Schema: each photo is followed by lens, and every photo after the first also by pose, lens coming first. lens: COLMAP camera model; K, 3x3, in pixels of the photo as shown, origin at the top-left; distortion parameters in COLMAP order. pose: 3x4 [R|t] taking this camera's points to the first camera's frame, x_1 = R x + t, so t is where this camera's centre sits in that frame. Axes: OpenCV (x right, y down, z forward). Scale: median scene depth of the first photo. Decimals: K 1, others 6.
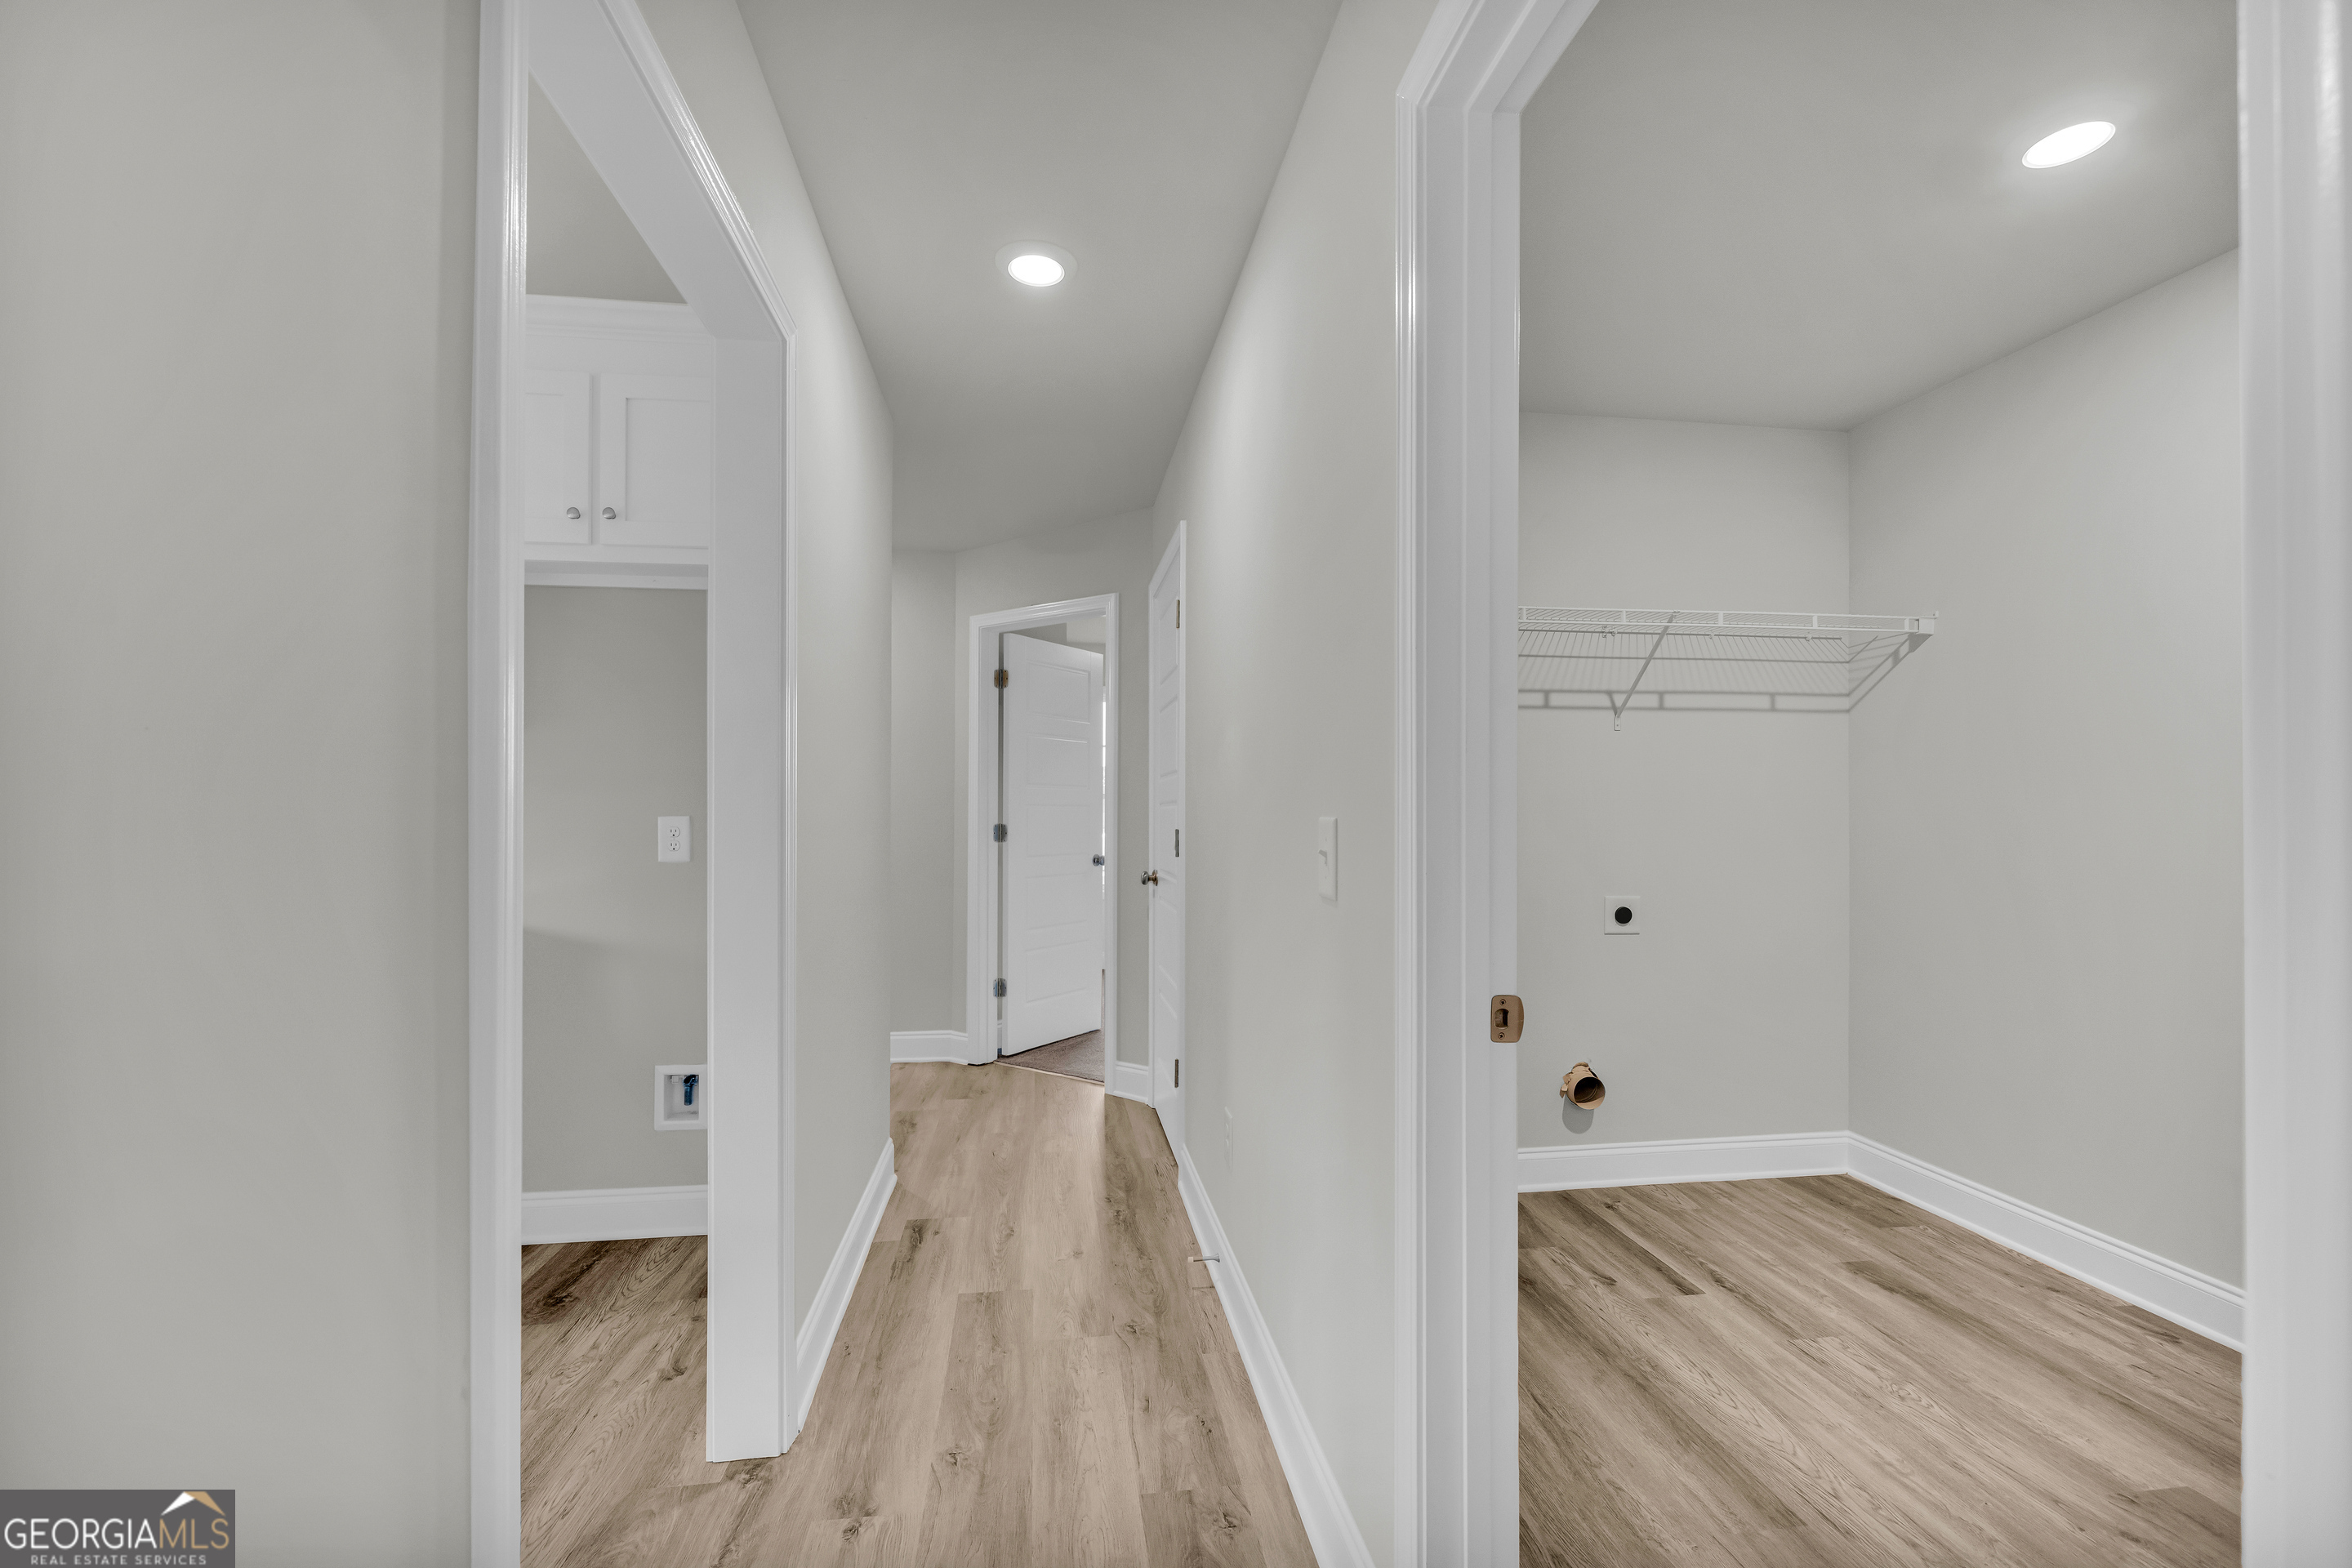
lens RADIAL K [[1001.3, 0, 1167.1], [0, 1001.3, 807.6], [0, 0, 1]] dist [-0.003522, 0.000319]
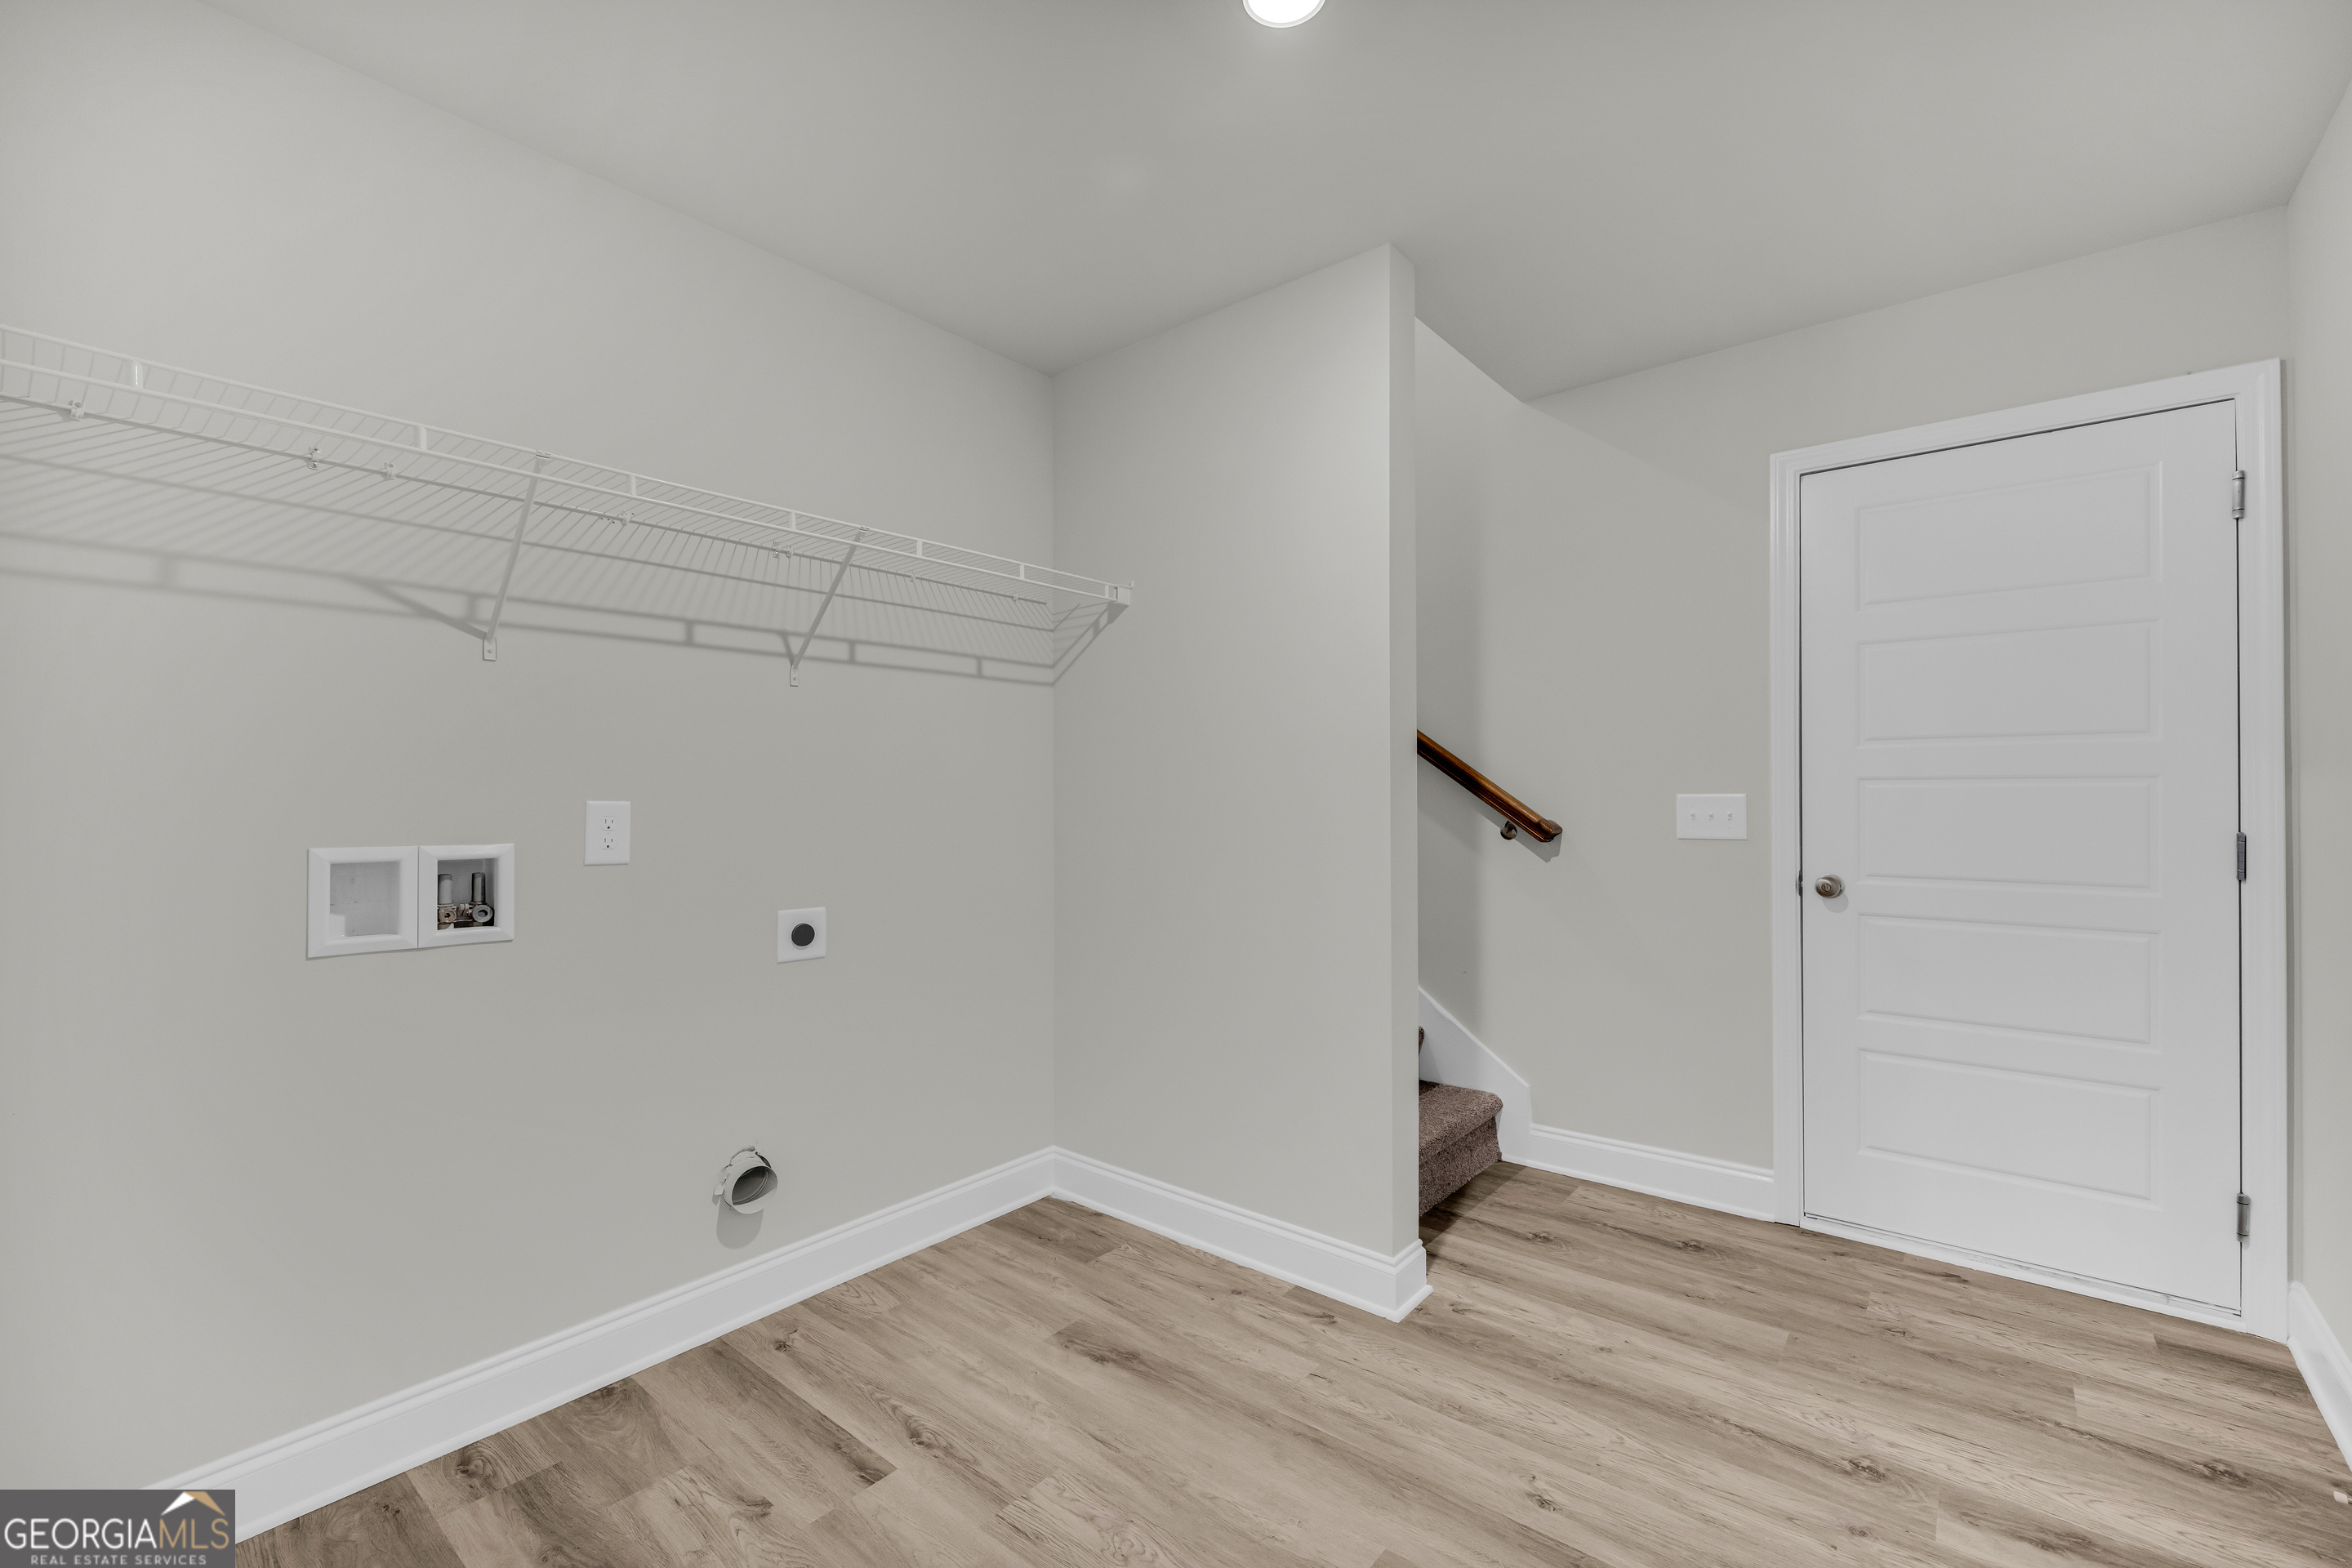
lens RADIAL K [[1001.3, 0, 1198.3], [0, 1001.3, 801.3], [0, 0, 1]] dist [-0.003522, 0.000319]
pose [[0.729227, -0.006979, 0.684237, 0.172488], [0.000941, 0.999957, 0.009197, 0.001483], [-0.684272, -0.006063, 0.729202, 0.273607]]
